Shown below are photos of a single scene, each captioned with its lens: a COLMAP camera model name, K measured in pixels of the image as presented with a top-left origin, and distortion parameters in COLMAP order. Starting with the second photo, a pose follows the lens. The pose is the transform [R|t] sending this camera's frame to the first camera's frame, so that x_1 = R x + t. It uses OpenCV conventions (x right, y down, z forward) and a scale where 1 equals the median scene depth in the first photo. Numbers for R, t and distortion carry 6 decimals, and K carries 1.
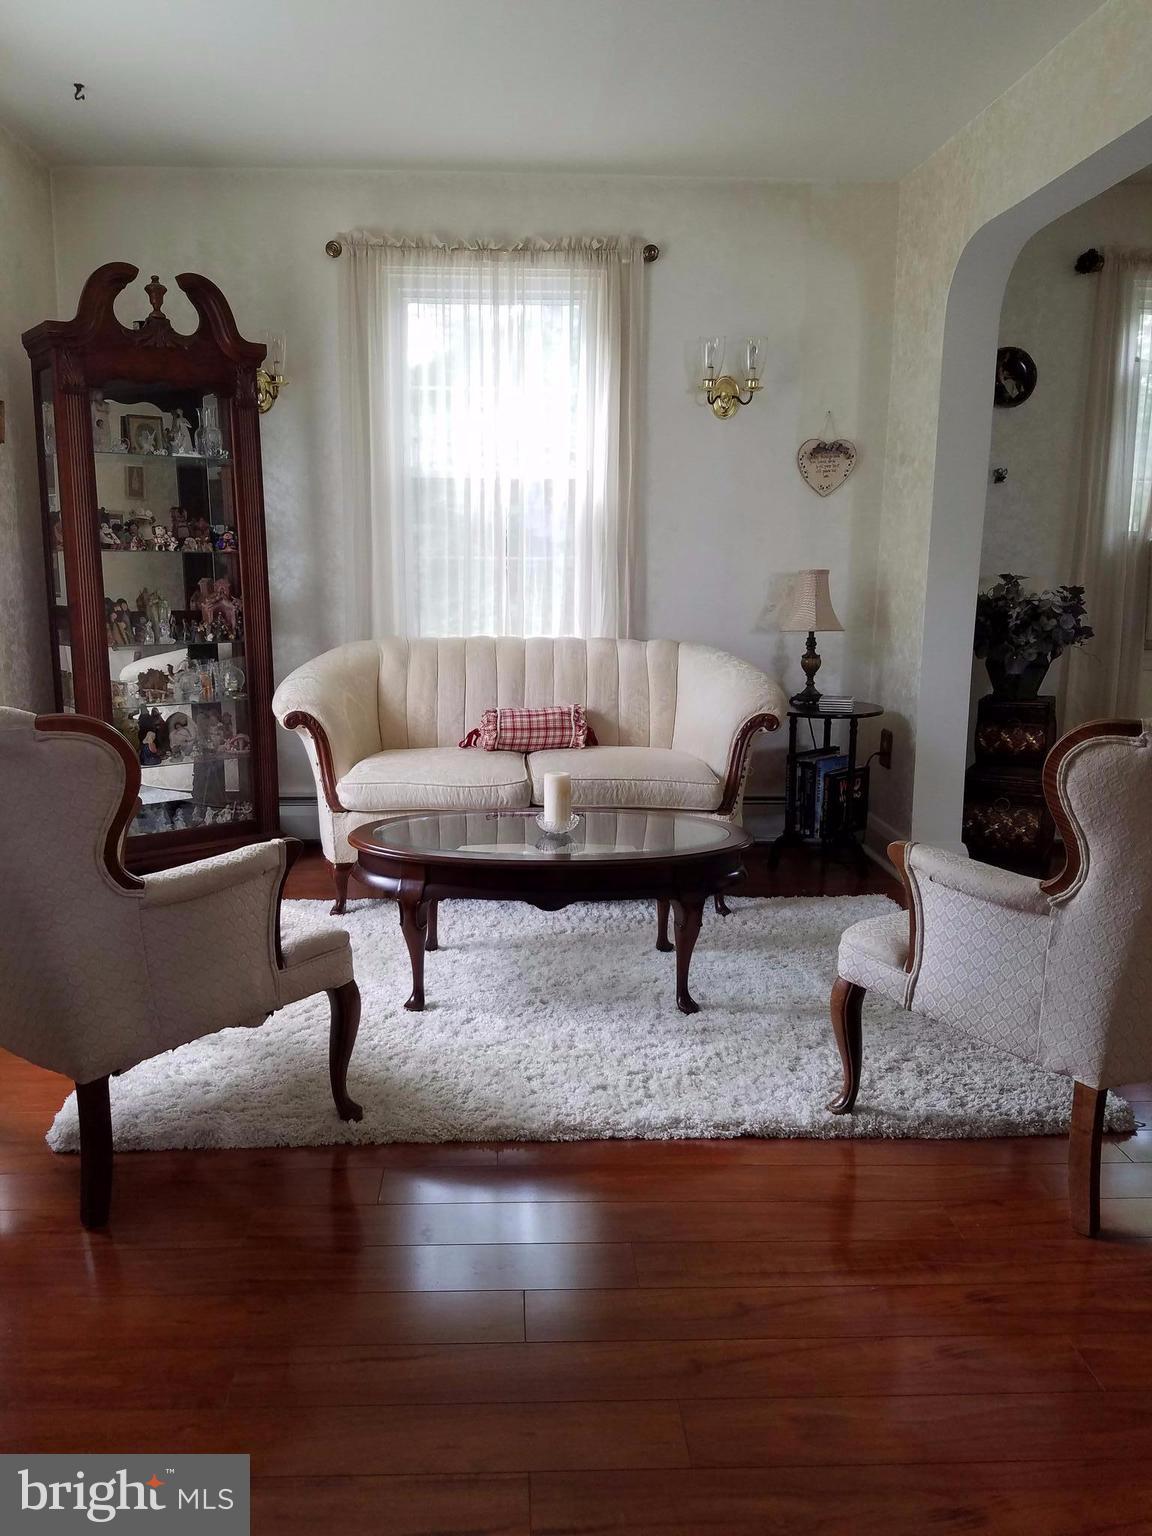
lens RADIAL K [[1164.0, 0, 557.6], [0, 1164.0, 764.9], [0, 0, 1]] dist [0.232795, -0.463498]
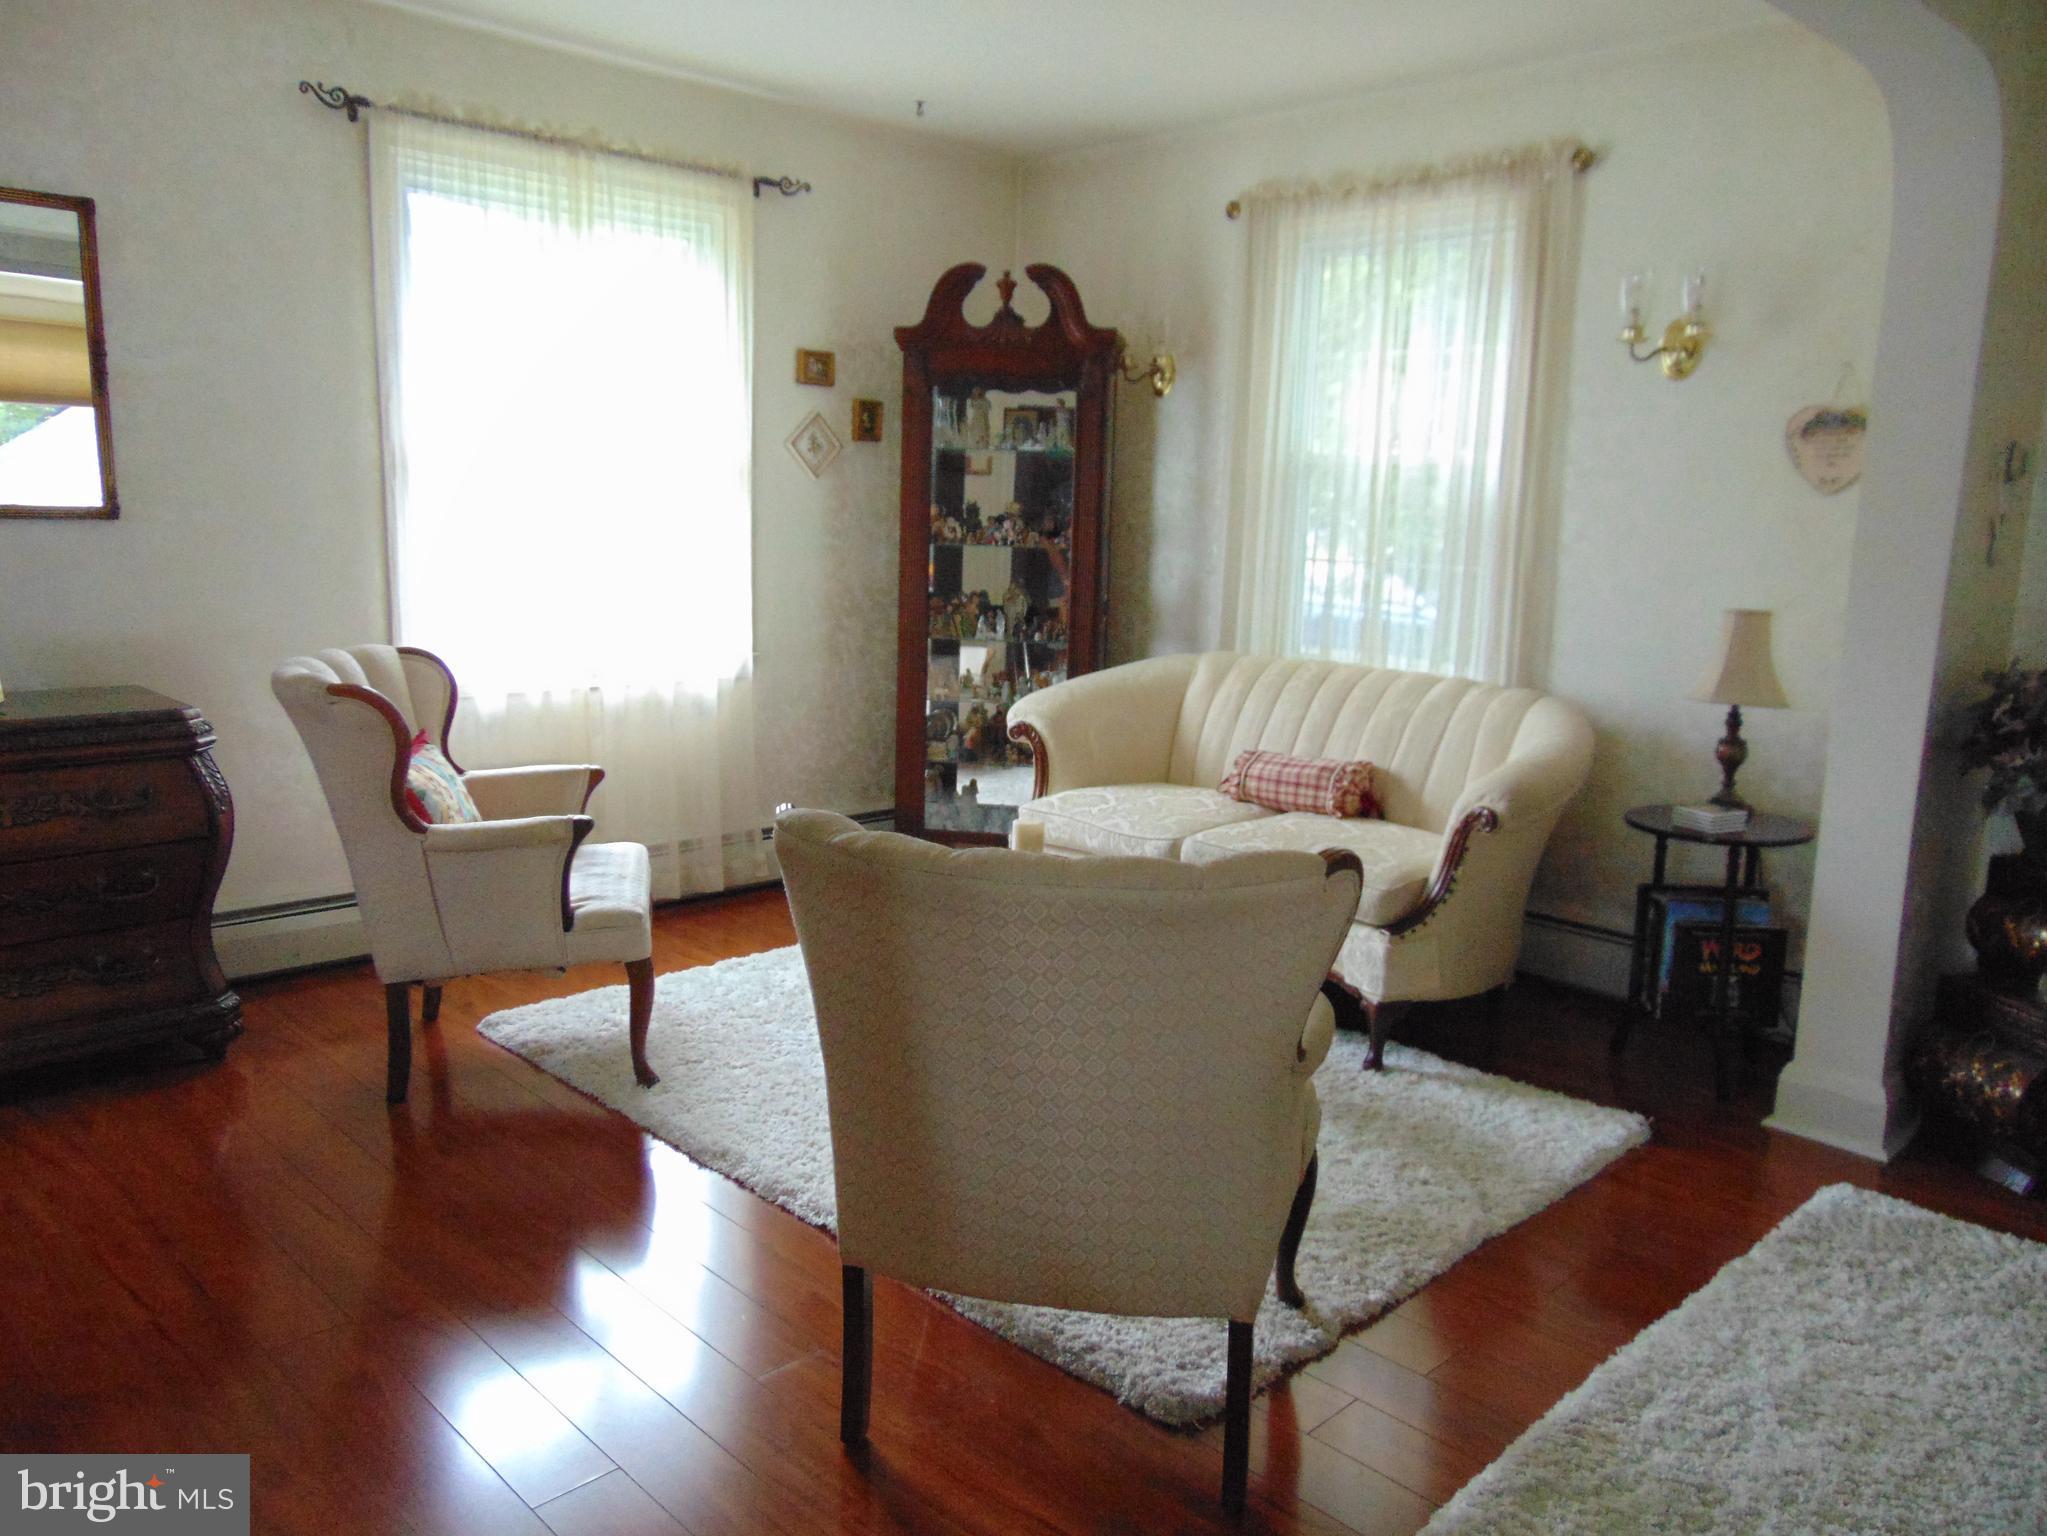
lens RADIAL K [[1513.0, 0, 1032.6], [0, 1513.0, 767.1], [0, 0, 1]] dist [-0.001333, 0.006453]
pose [[0.673565, 0.142934, -0.725176, 0.602227], [-0.157283, 0.986370, 0.048328, -0.063490], [0.722200, 0.081506, 0.686866, 0.176100]]
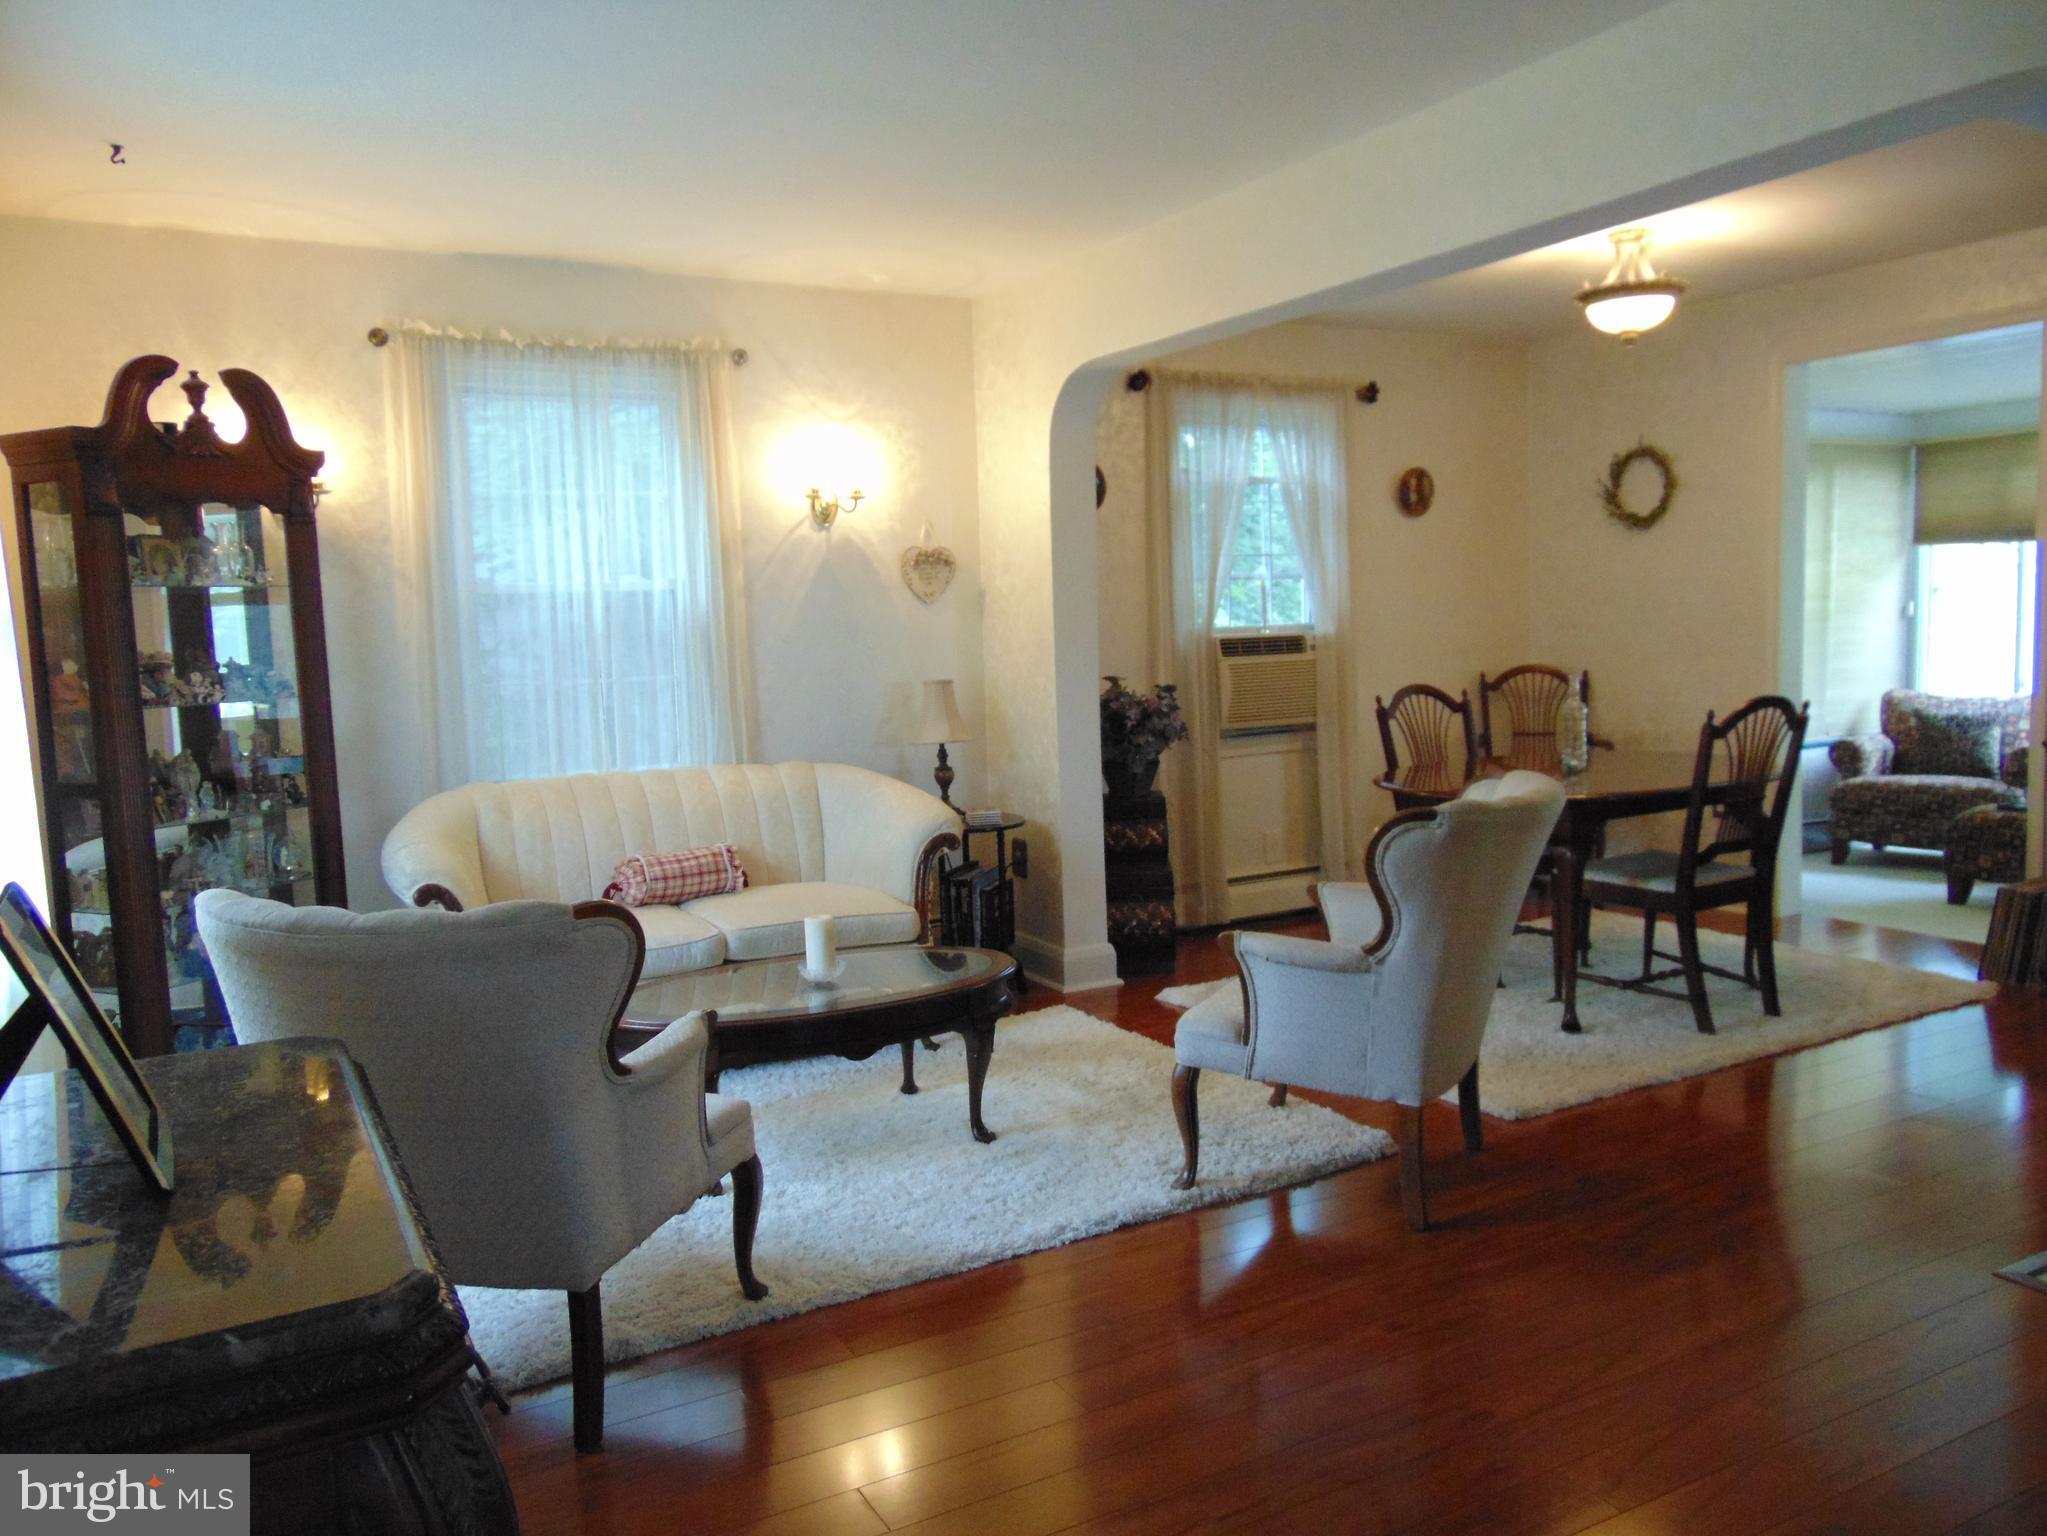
lens RADIAL K [[1513.0, 0, 1032.6], [0, 1513.0, 767.1], [0, 0, 1]] dist [-0.001333, 0.006453]
pose [[0.889565, -0.076664, 0.450330, -0.292531], [0.114155, 0.991847, -0.056646, -0.017681], [-0.442316, 0.101797, 0.891064, -0.129344]]
